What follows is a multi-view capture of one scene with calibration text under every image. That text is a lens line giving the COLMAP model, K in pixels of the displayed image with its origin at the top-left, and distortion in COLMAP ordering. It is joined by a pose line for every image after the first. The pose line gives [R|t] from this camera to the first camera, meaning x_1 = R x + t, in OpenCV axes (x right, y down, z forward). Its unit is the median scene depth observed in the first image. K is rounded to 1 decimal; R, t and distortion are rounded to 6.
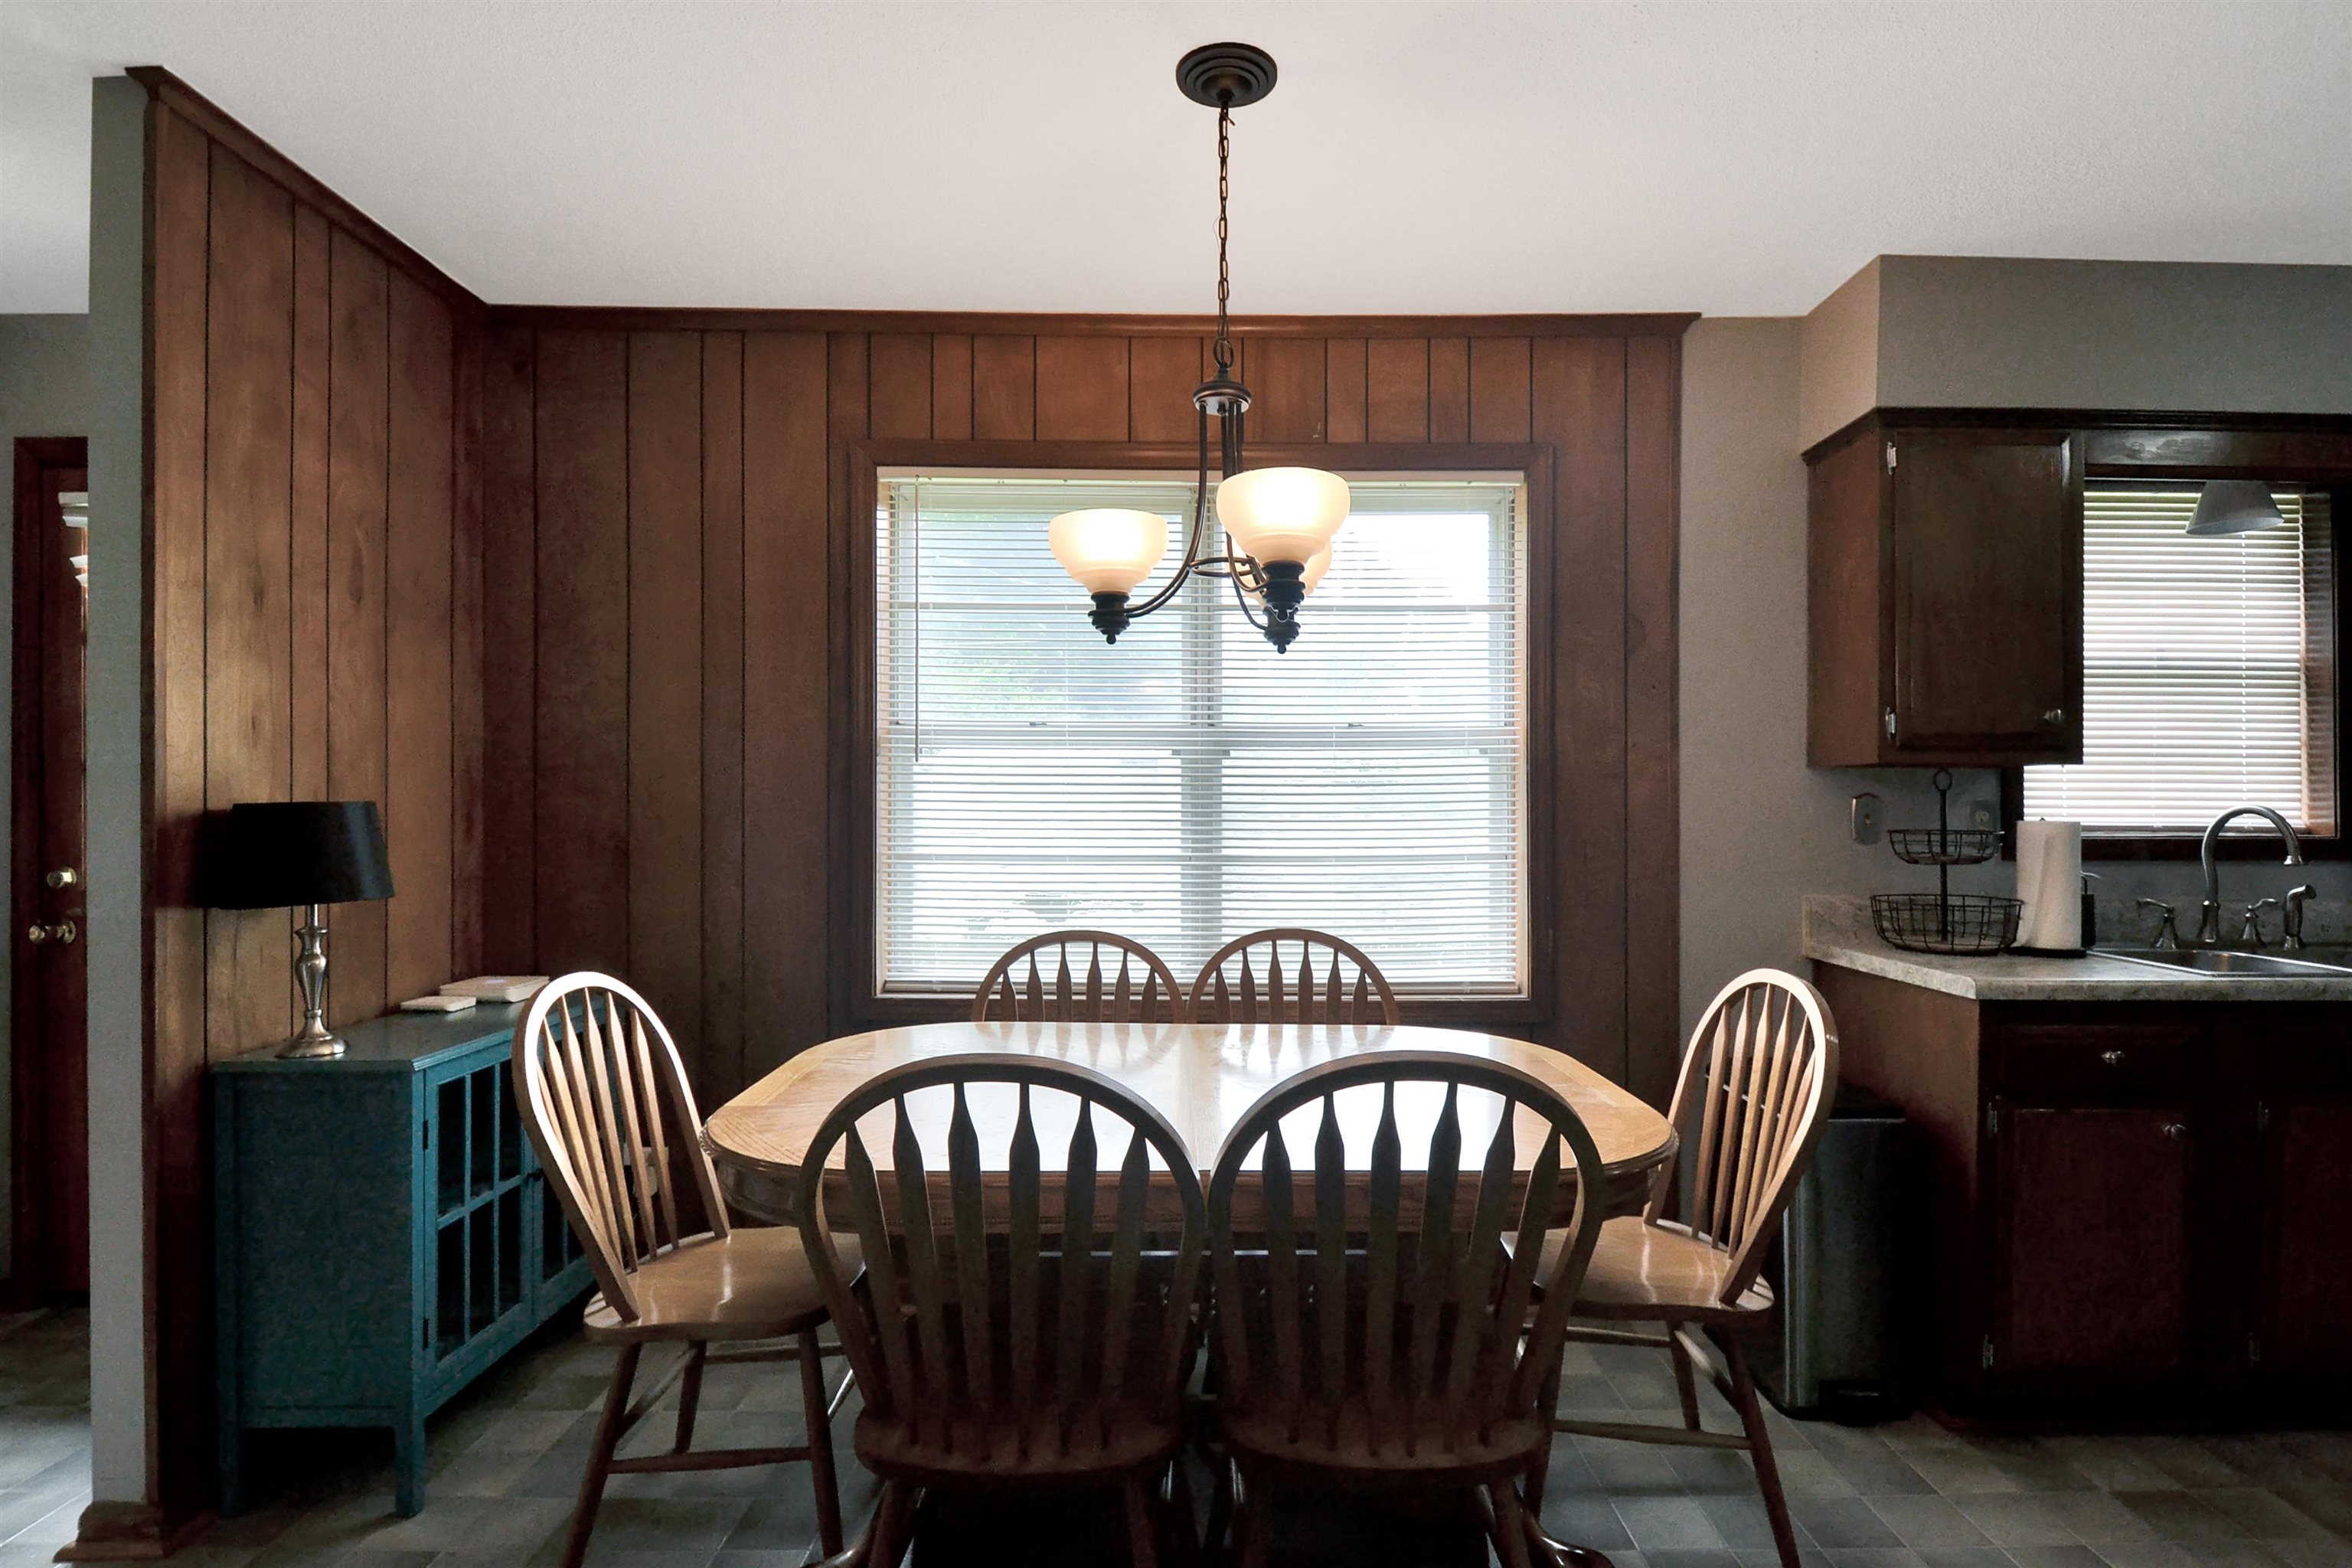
lens RADIAL K [[1147.8, 0, 1184.8], [0, 1147.8, 781.4], [0, 0, 1]] dist [0.005506, -0.000507]
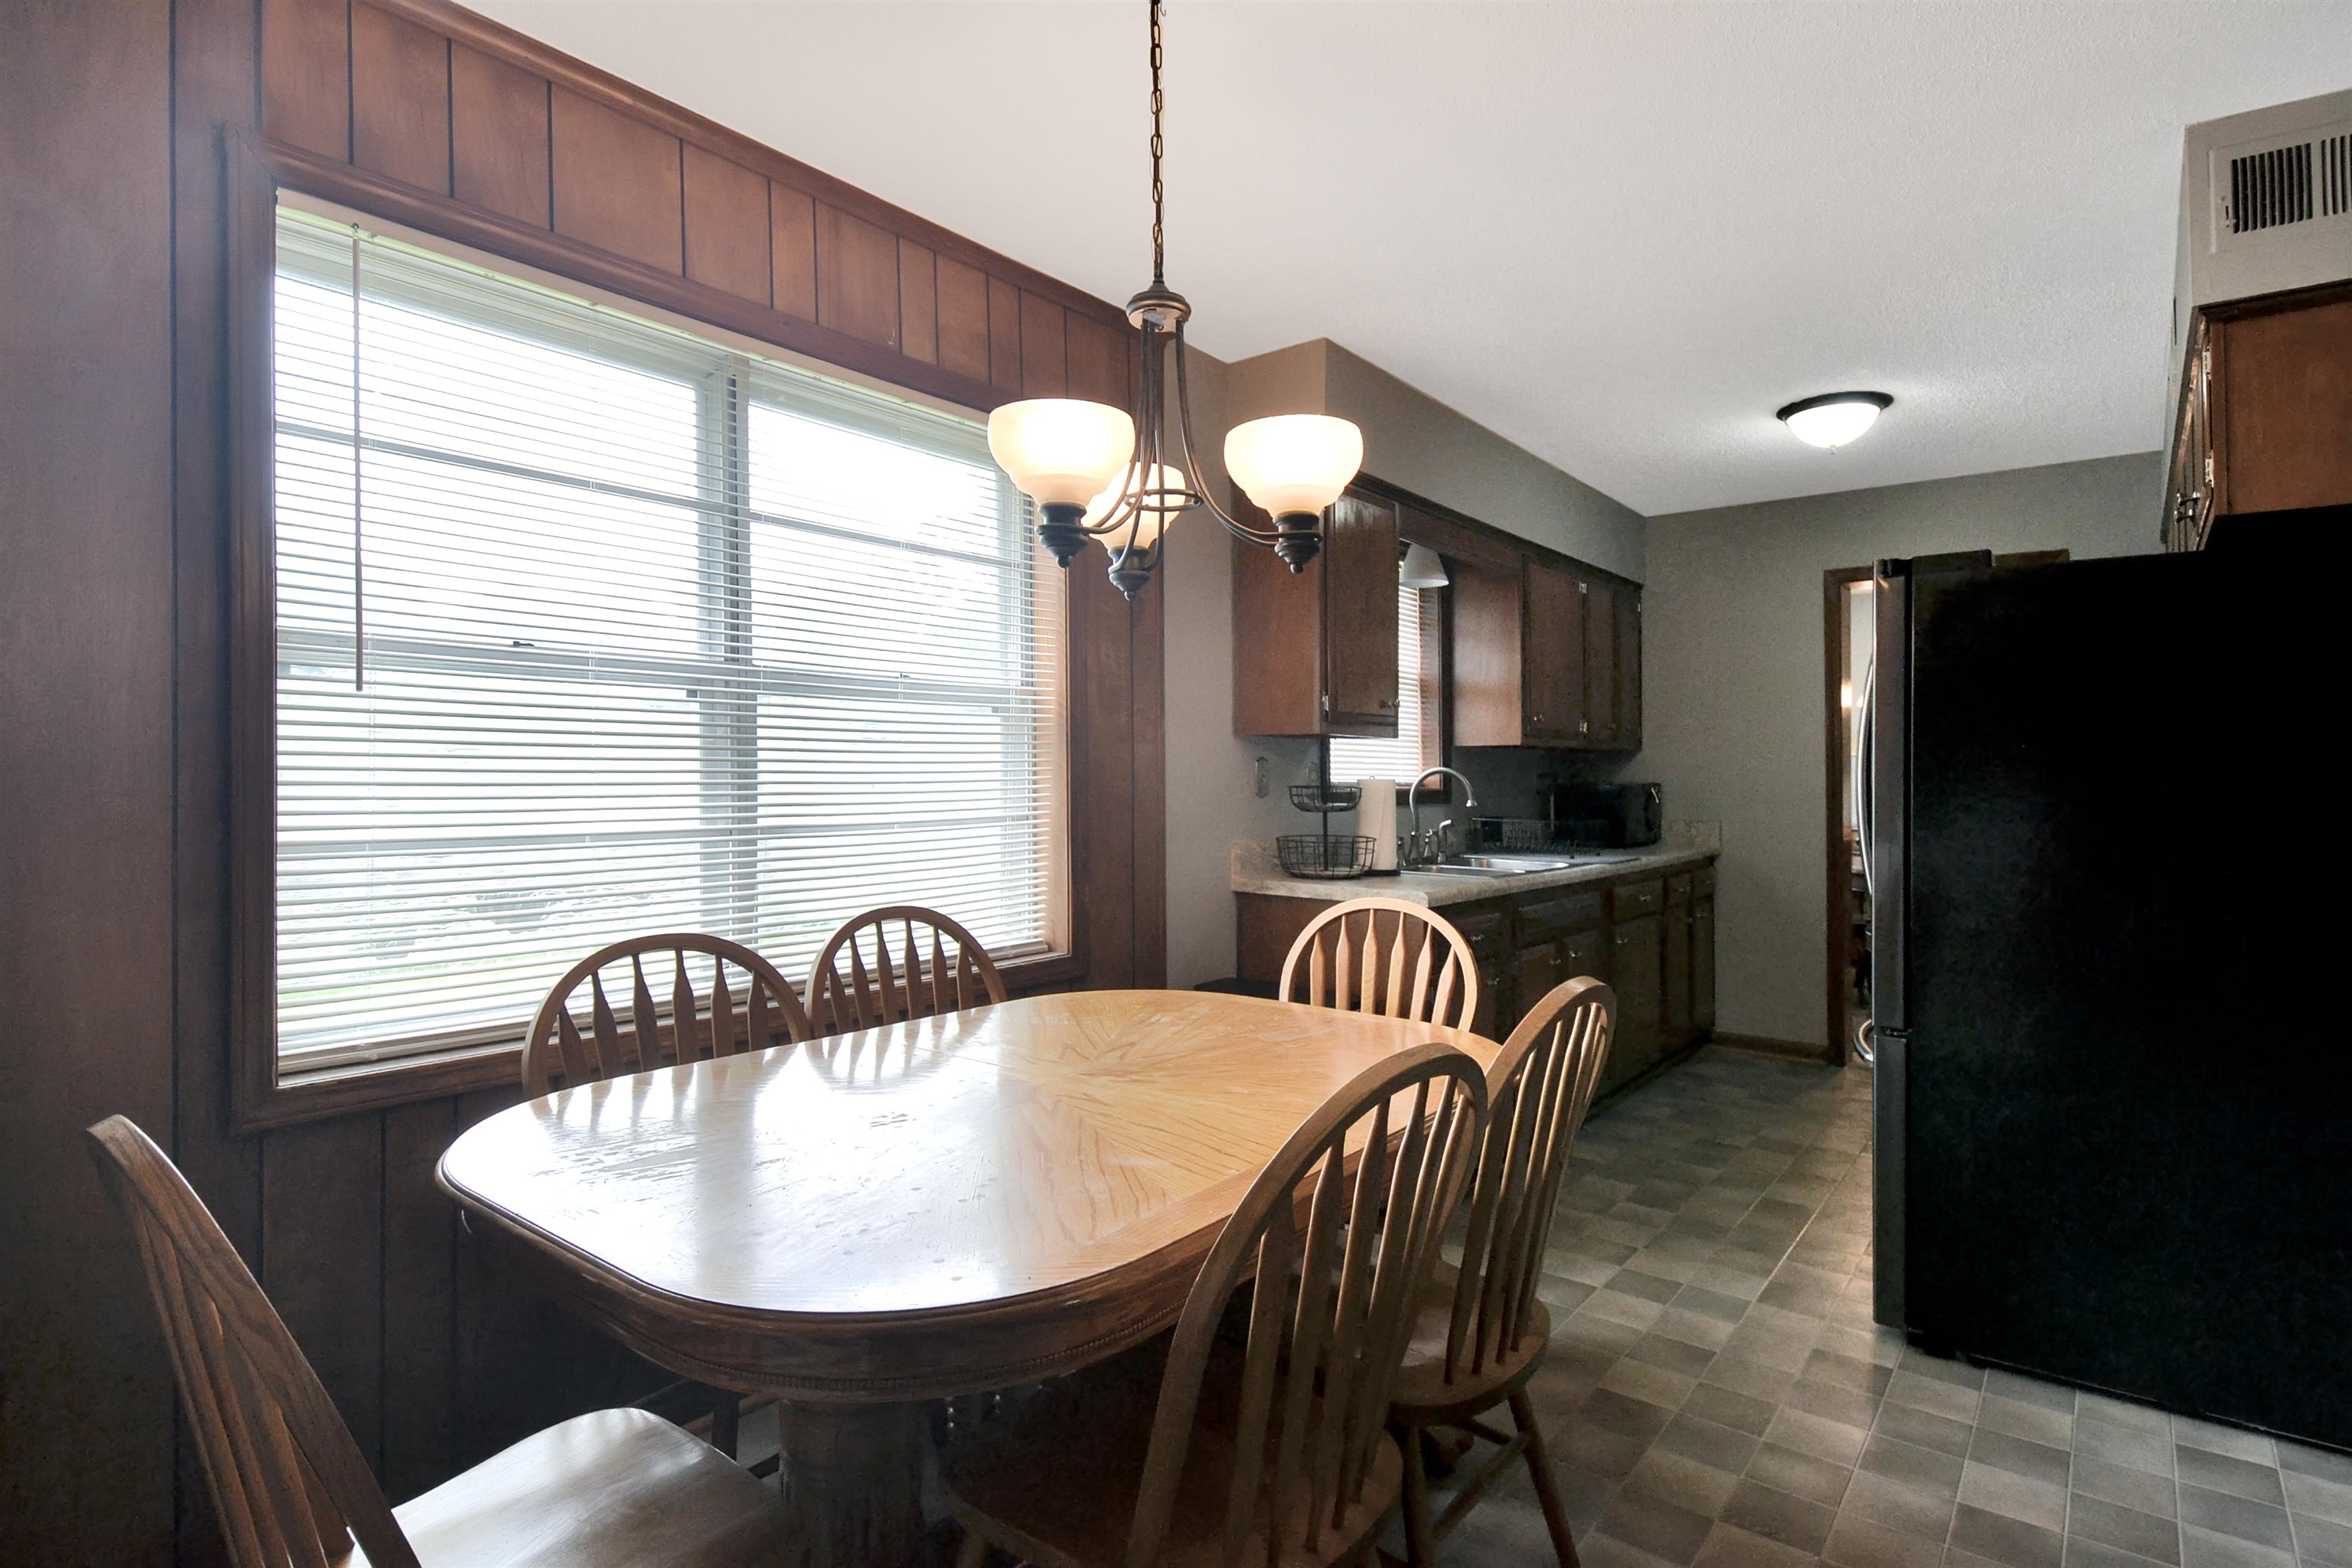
lens RADIAL K [[1147.8, 0, 1176.6], [0, 1147.8, 776.2], [0, 0, 1]] dist [0.005506, -0.000507]
pose [[0.651963, -0.002925, 0.758245, -0.435657], [-0.021144, 0.999534, 0.022036, 0.005862], [-0.757956, -0.030399, 0.651597, 0.268022]]
